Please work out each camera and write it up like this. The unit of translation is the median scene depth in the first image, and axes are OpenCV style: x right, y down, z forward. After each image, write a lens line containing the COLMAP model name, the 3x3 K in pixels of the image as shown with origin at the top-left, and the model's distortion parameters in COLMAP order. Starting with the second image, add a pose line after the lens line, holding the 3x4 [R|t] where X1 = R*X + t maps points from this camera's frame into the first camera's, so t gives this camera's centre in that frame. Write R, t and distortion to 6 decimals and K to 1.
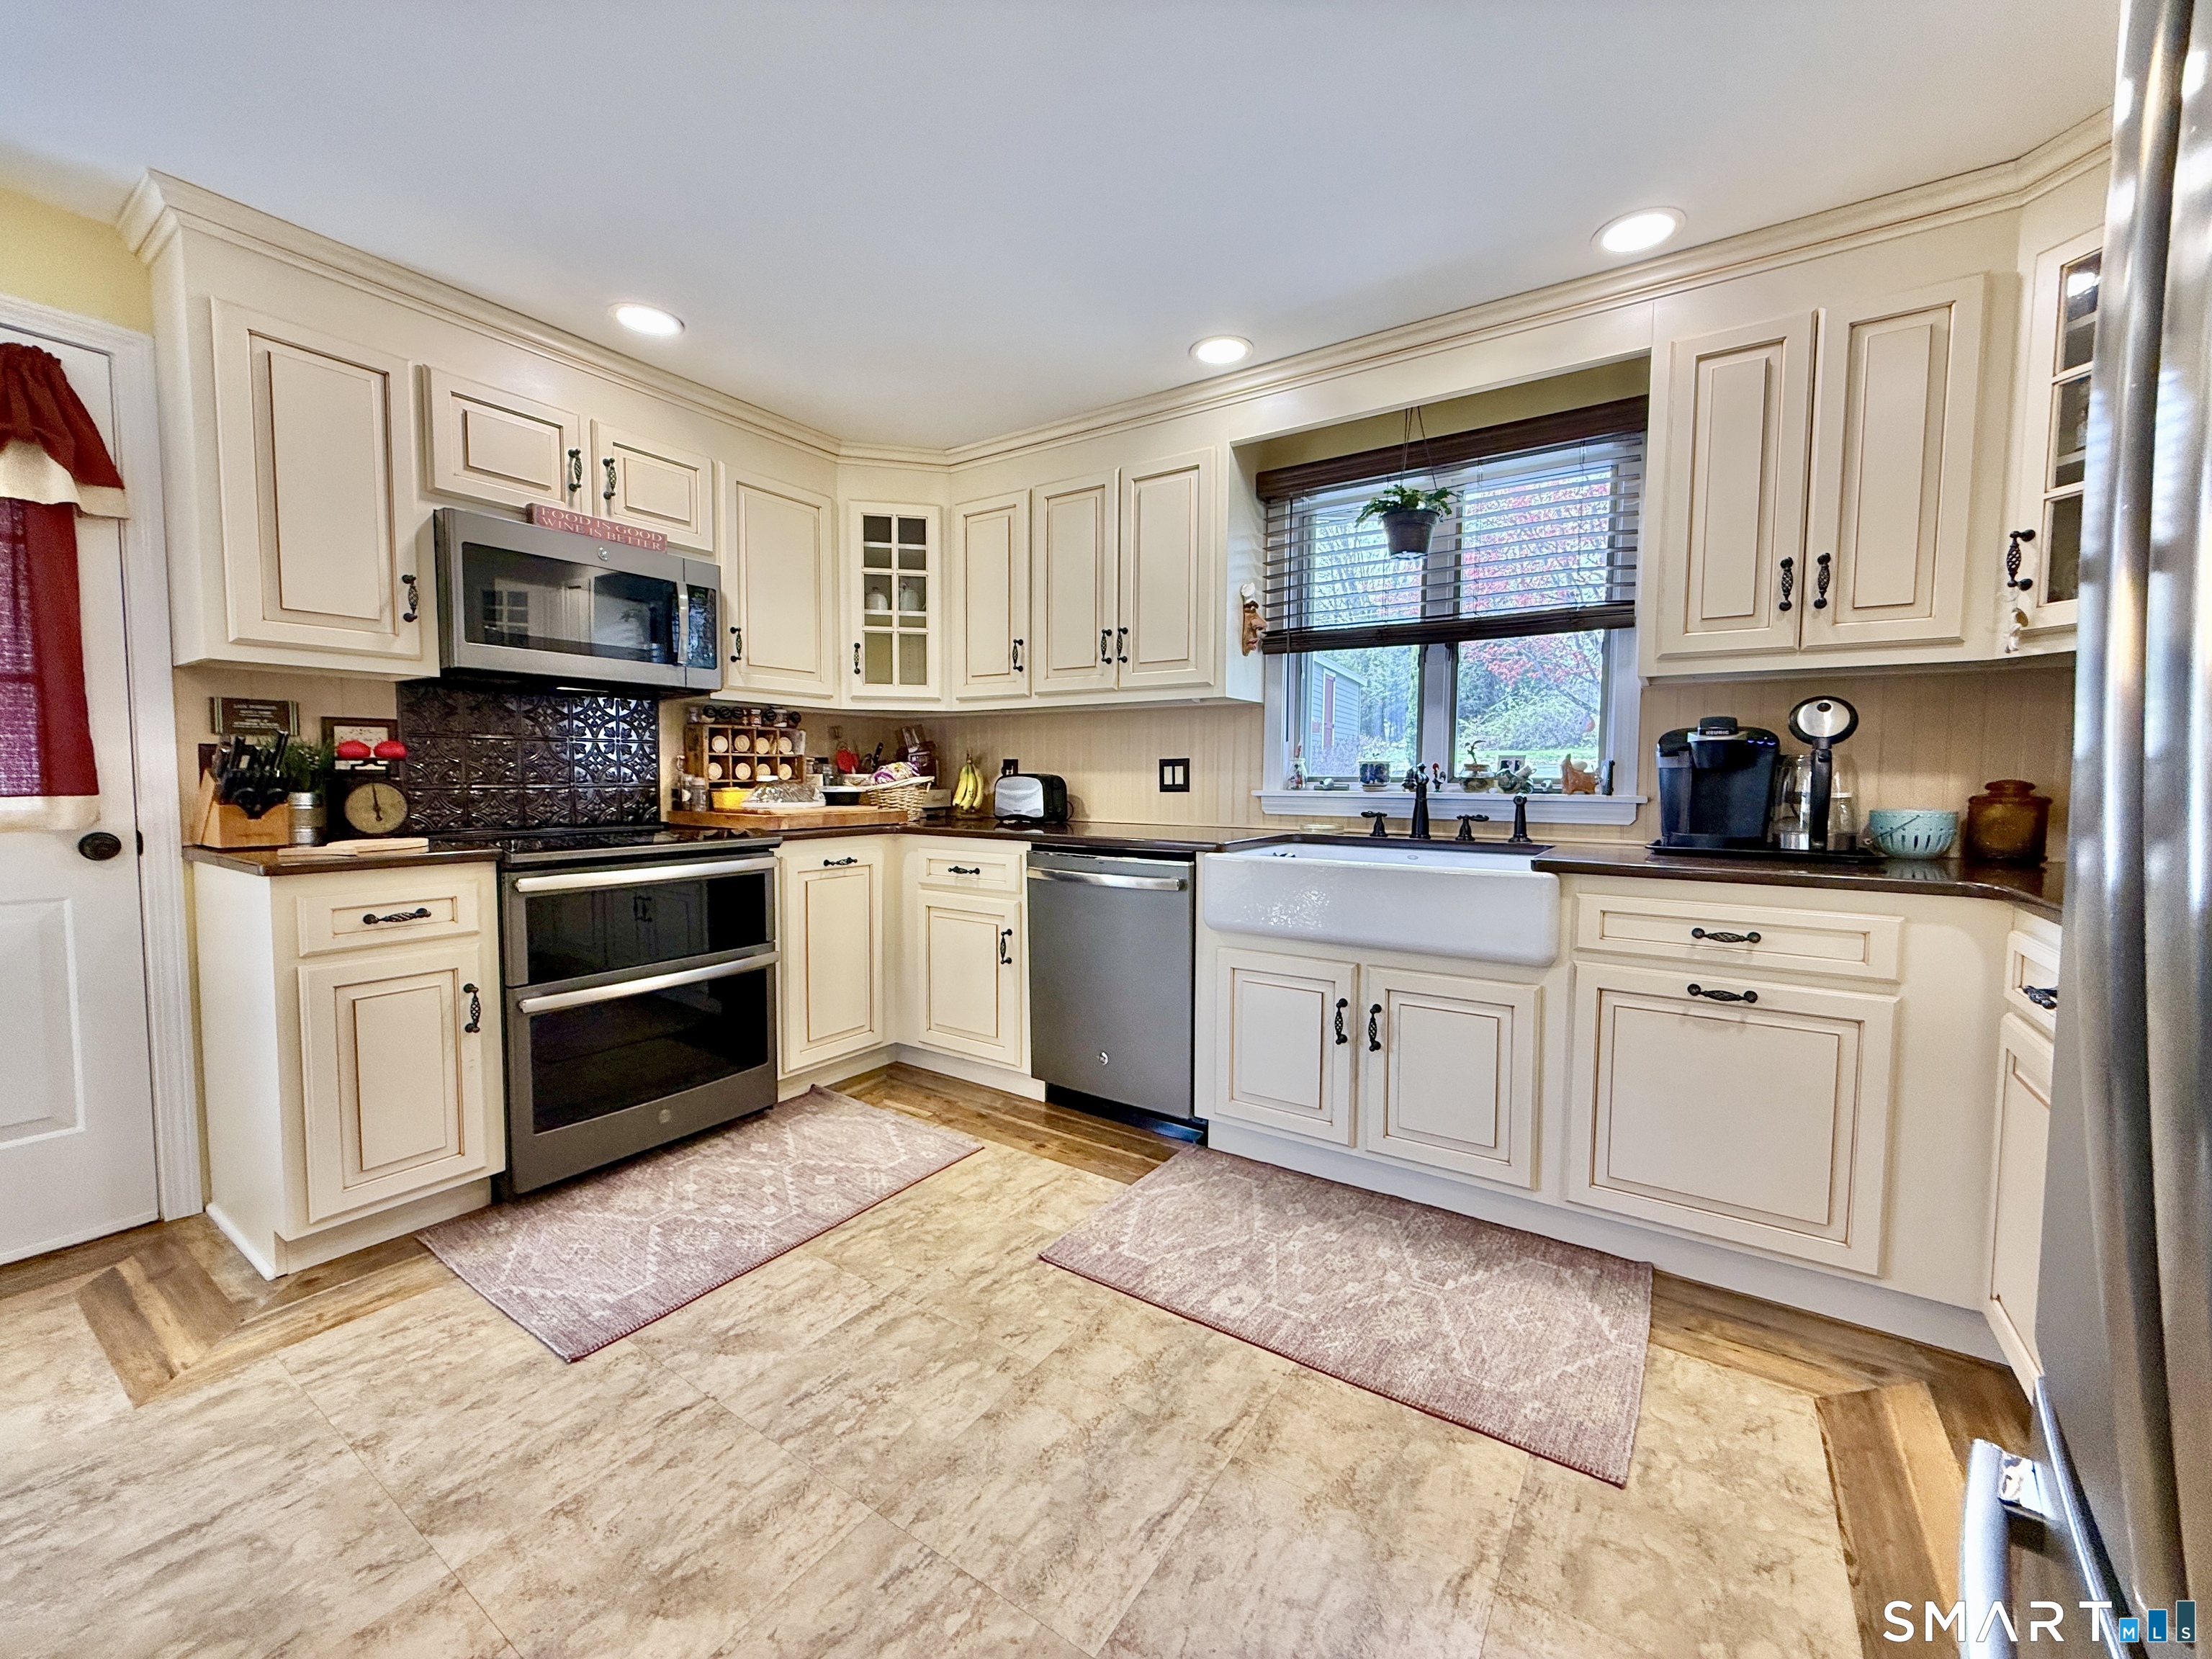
lens RADIAL K [[881.2, 0, 1105.8], [0, 881.2, 826.0], [0, 0, 1]] dist [0.000194, -0.000200]
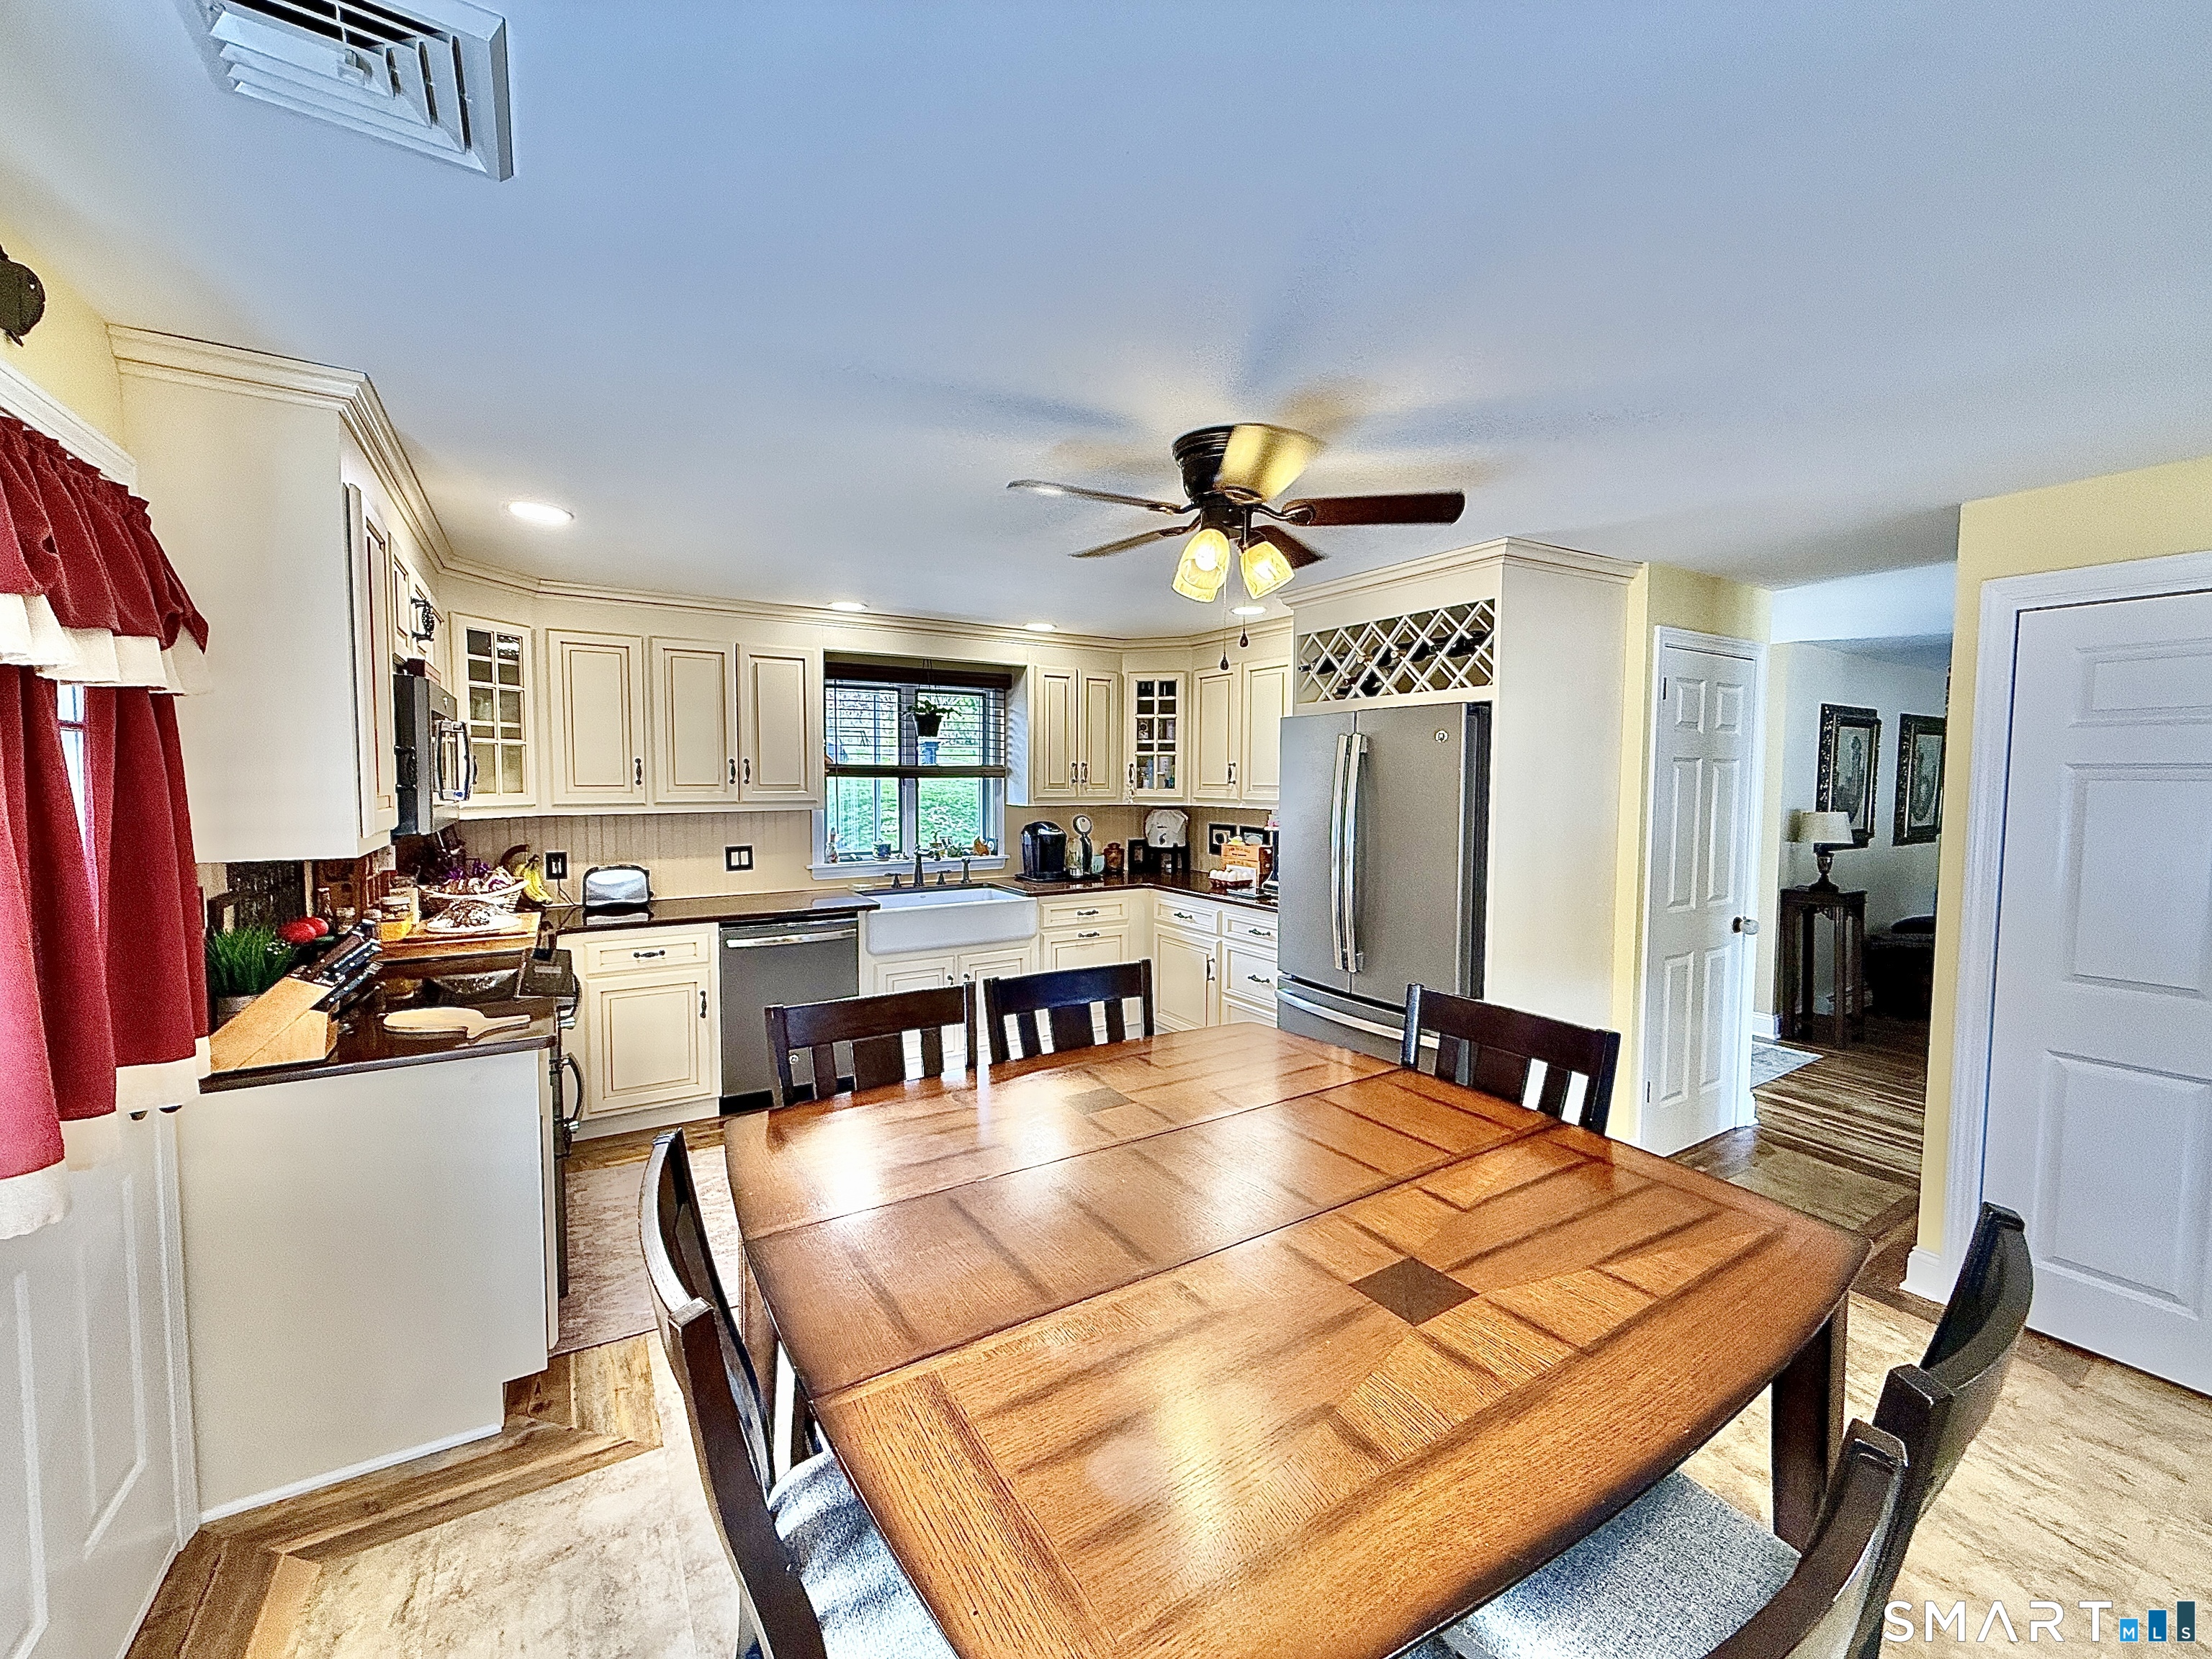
lens RADIAL K [[881.2, 0, 1105.8], [0, 881.2, 826.0], [0, 0, 1]] dist [0.000194, -0.000200]
pose [[0.407391, -0.056056, 0.911532, -1.098164], [0.050878, 0.997957, 0.038631, -0.154461], [-0.911835, 0.030639, 0.409411, -0.093335]]
